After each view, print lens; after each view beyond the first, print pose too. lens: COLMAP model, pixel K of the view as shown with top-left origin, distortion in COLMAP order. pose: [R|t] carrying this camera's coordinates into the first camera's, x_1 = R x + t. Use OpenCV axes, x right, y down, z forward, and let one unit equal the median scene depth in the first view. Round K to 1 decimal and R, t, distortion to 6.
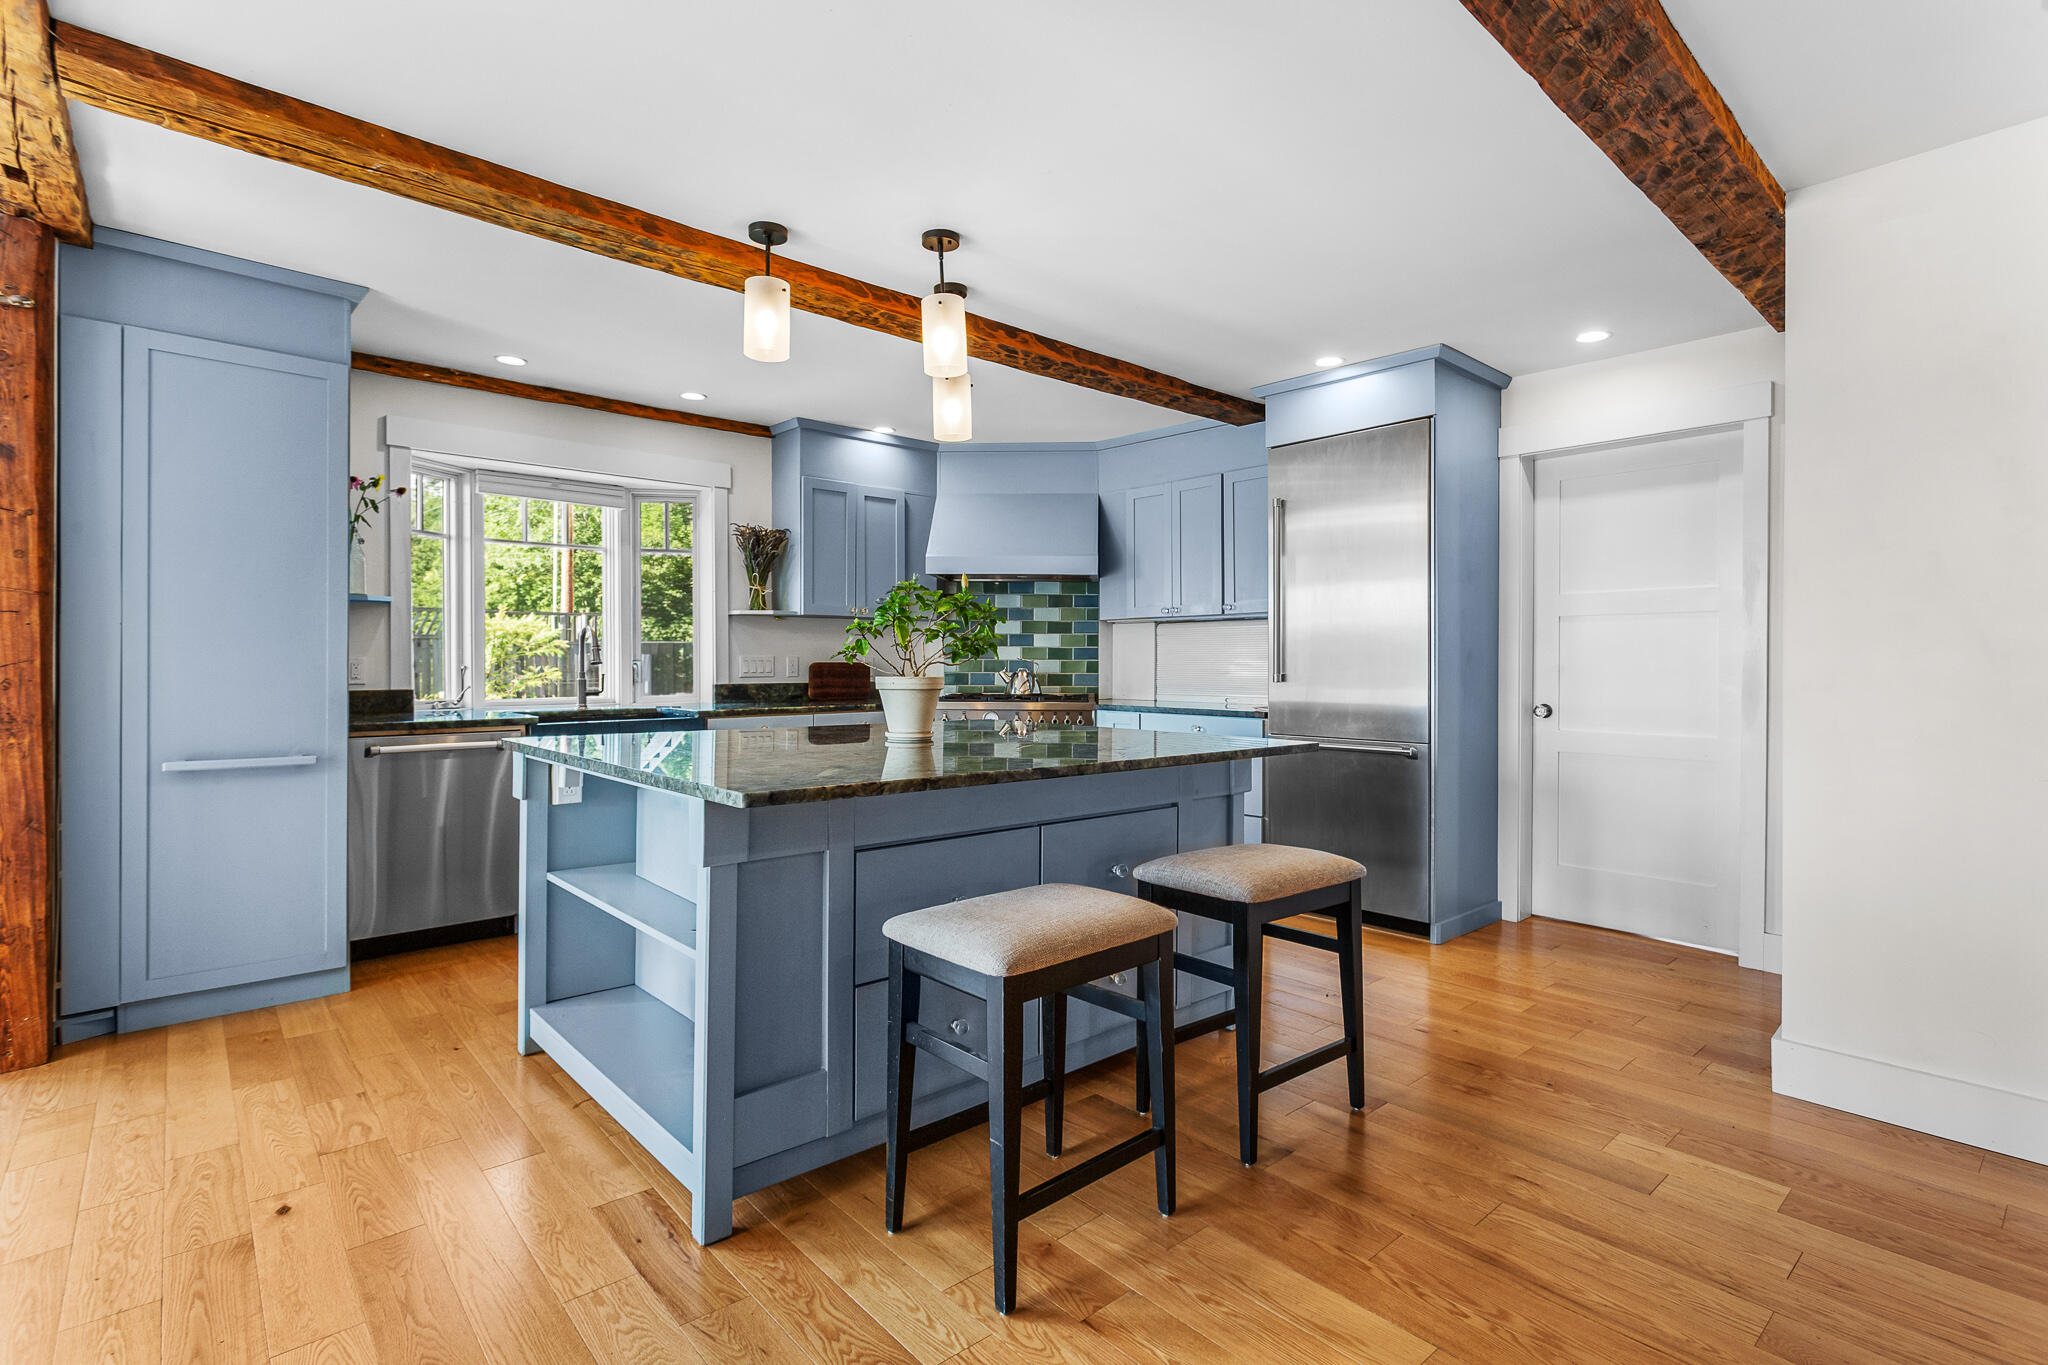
lens RADIAL K [[976.9, 0, 1020.4], [0, 976.9, 677.3], [0, 0, 1]] dist [-0.001540, -0.000083]
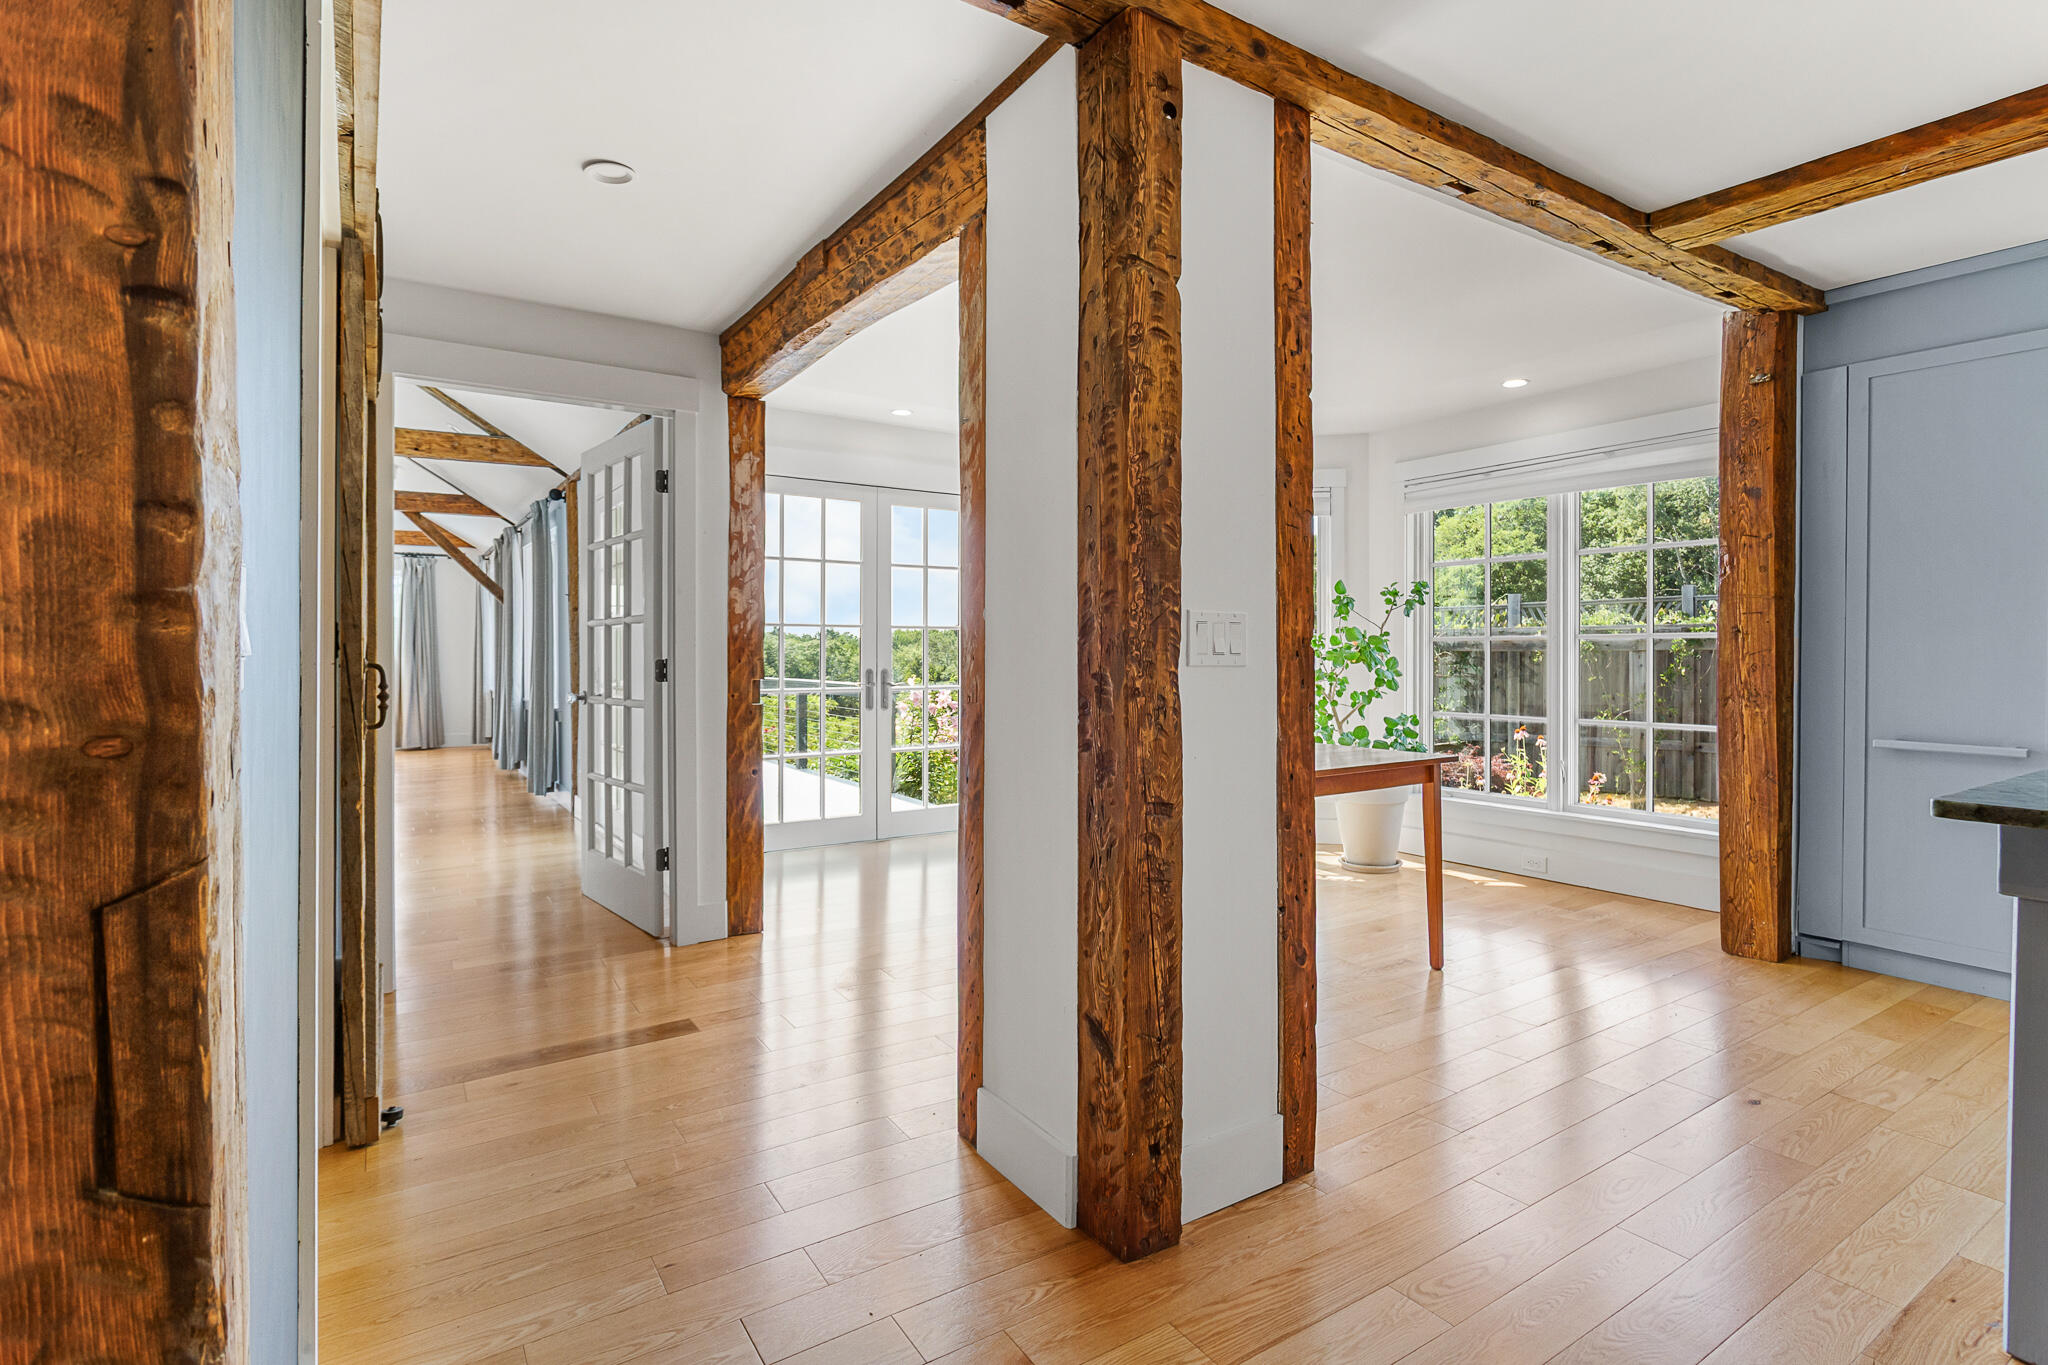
lens RADIAL K [[976.9, 0, 1020.4], [0, 976.9, 677.3], [0, 0, 1]] dist [-0.001540, -0.000083]
pose [[-0.147383, 0.024654, -0.988772, 0.445945], [-0.015320, 0.999512, 0.027206, -0.000412], [0.988961, 0.019157, -0.146933, 0.209334]]
